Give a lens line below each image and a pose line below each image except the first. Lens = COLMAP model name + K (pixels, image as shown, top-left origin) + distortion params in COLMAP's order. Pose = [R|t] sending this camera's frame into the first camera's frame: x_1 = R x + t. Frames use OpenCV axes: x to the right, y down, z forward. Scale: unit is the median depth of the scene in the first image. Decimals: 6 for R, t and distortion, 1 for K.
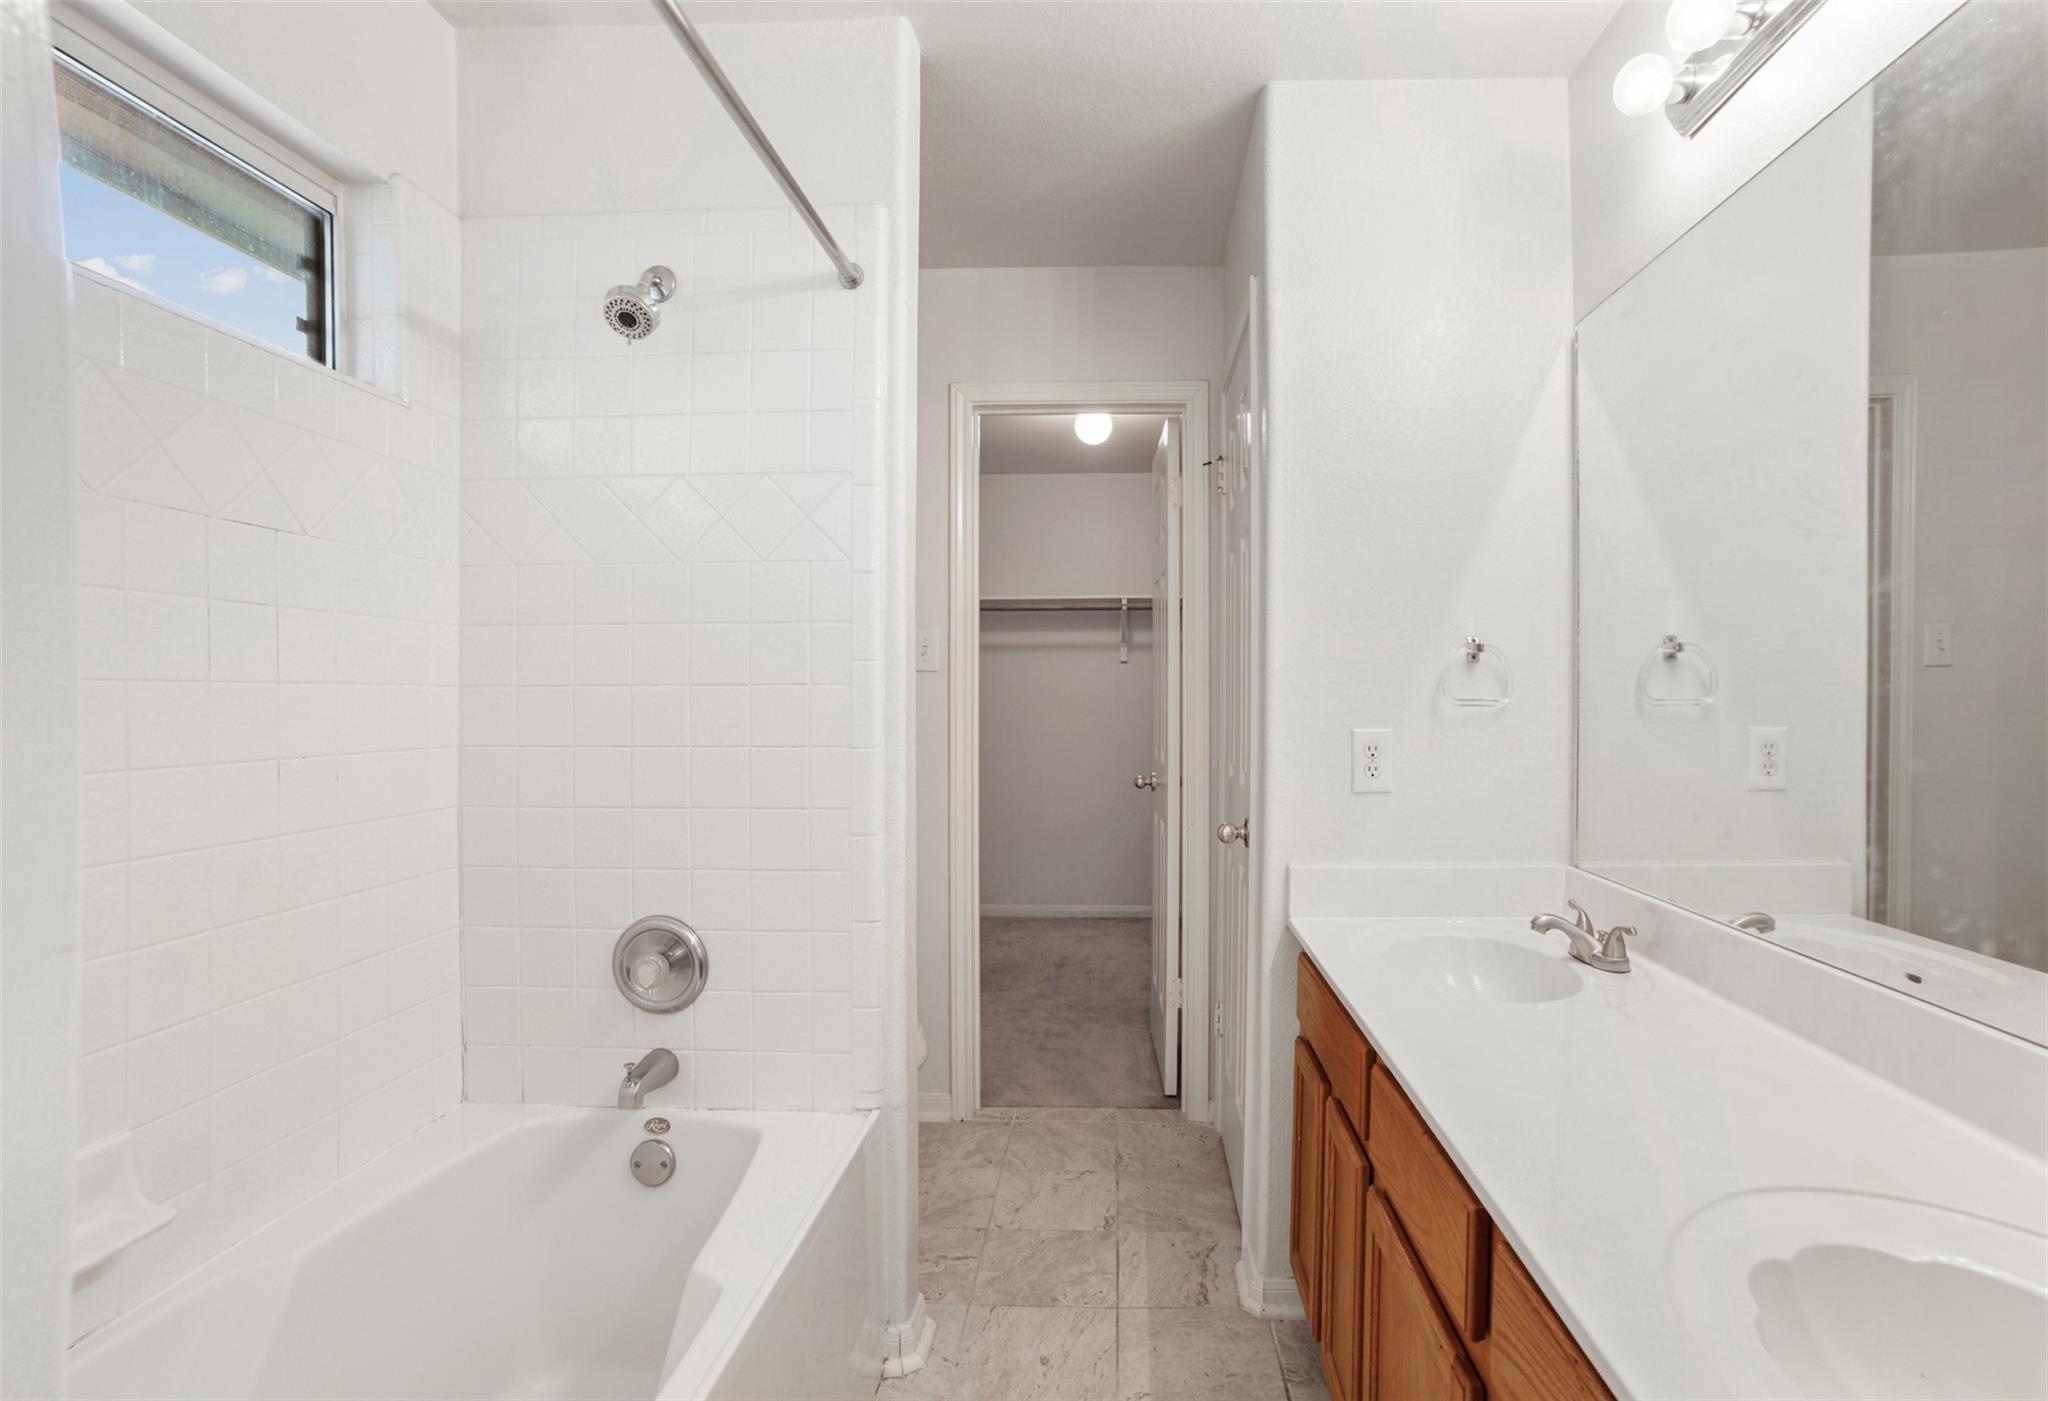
lens RADIAL K [[1033.3, 0, 1072.9], [0, 1033.3, 737.8], [0, 0, 1]] dist [-0.086497, 0.071179]
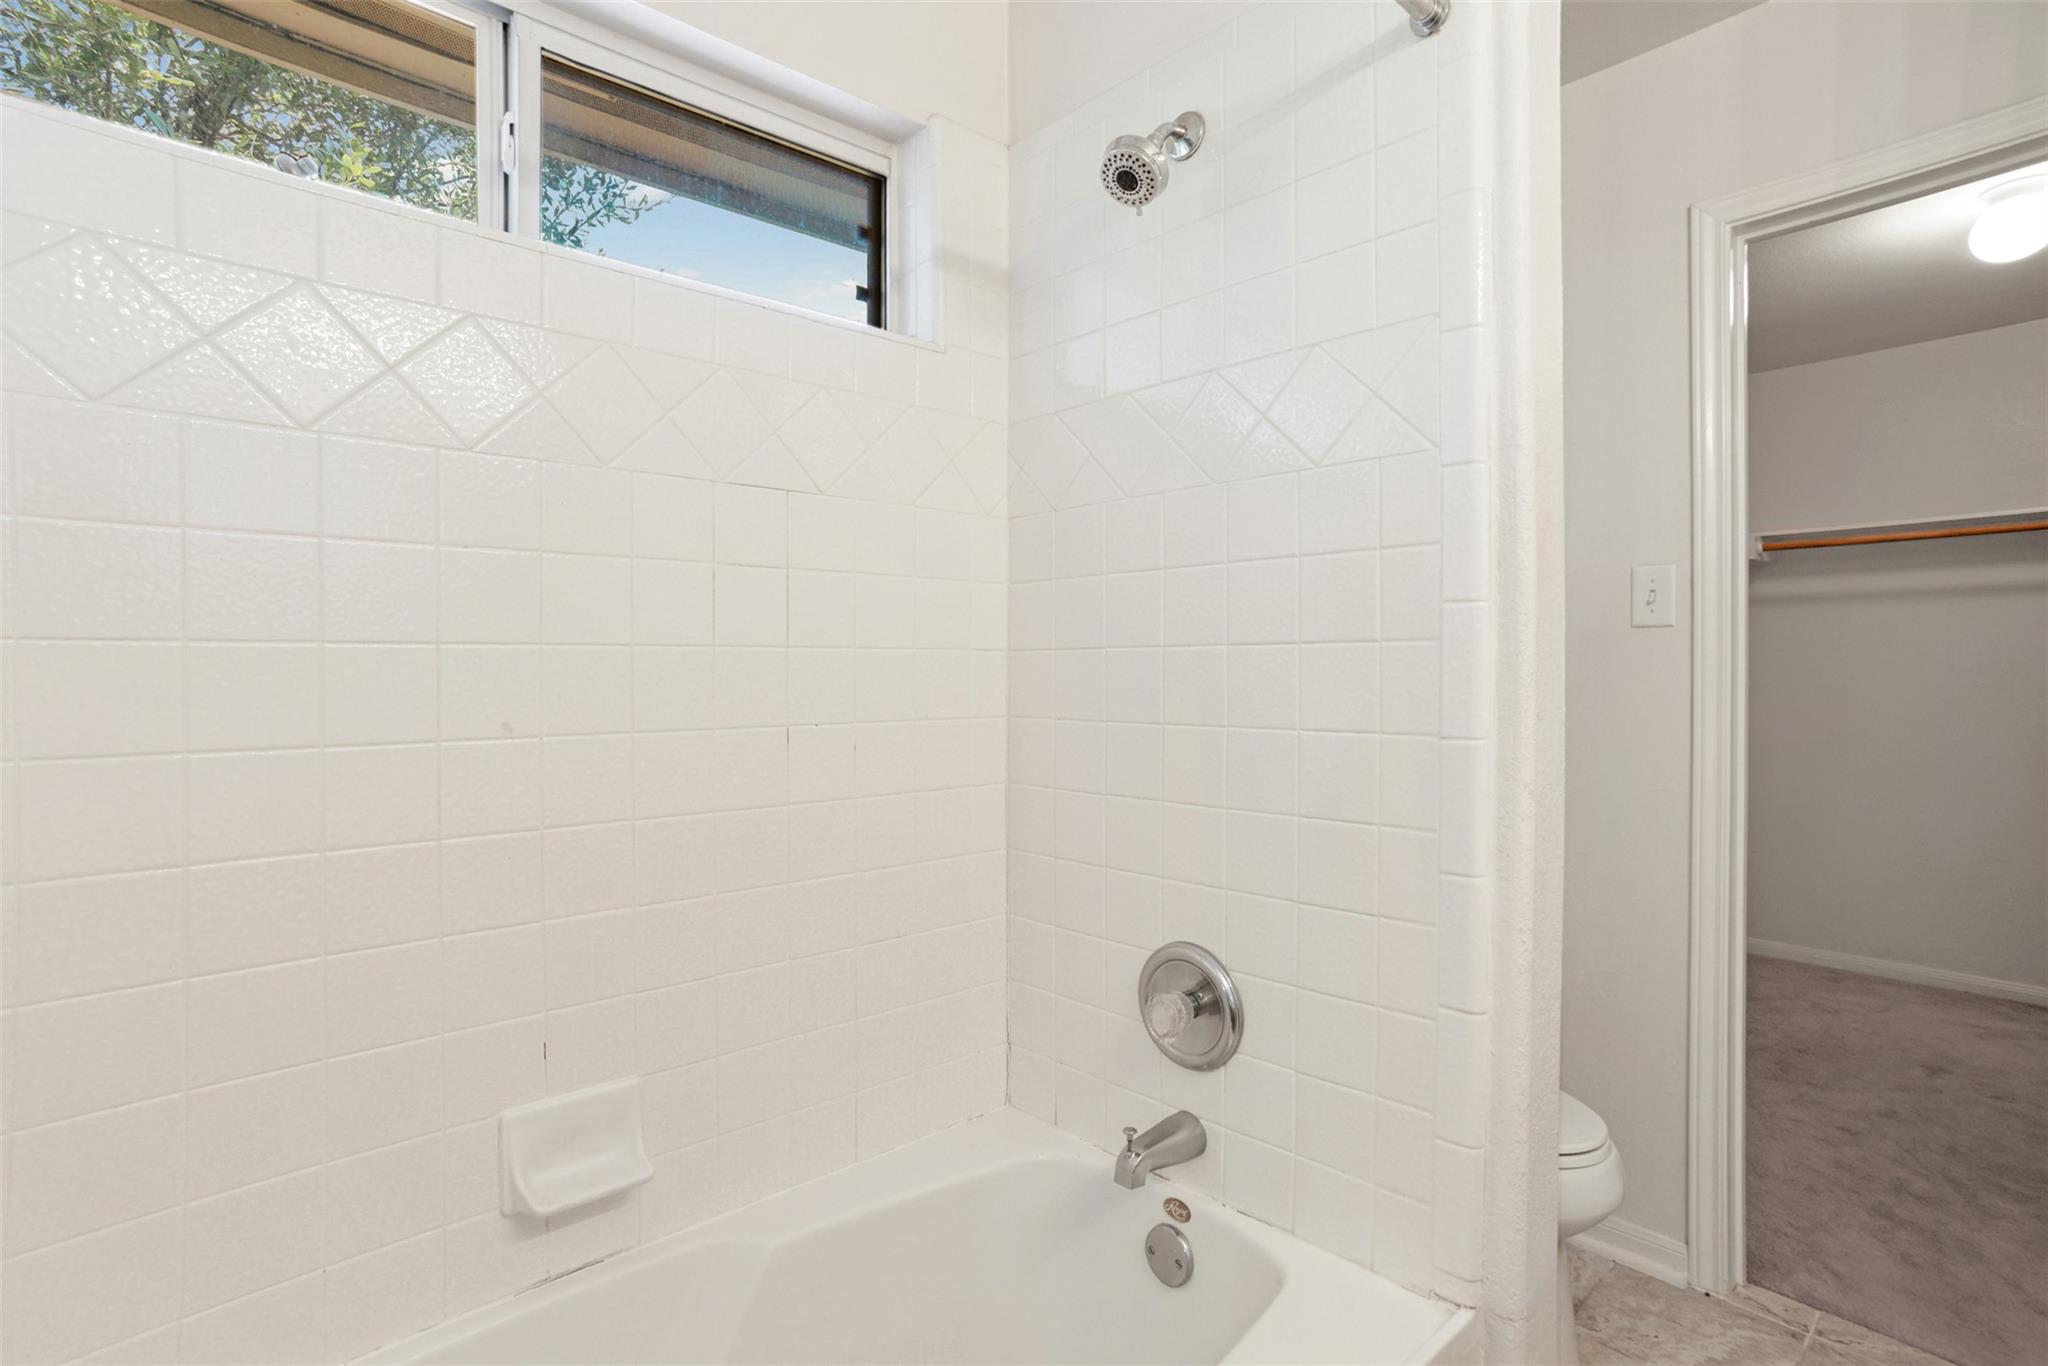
lens RADIAL K [[997.5, 0, 999.0], [0, 997.5, 682.2], [0, 0, 1]] dist [-0.078771, 0.049332]
pose [[0.700496, 0.004718, -0.713641, 0.029555], [-0.024876, 0.999532, -0.017810, -0.006803], [0.713223, 0.030228, 0.700285, 0.364216]]
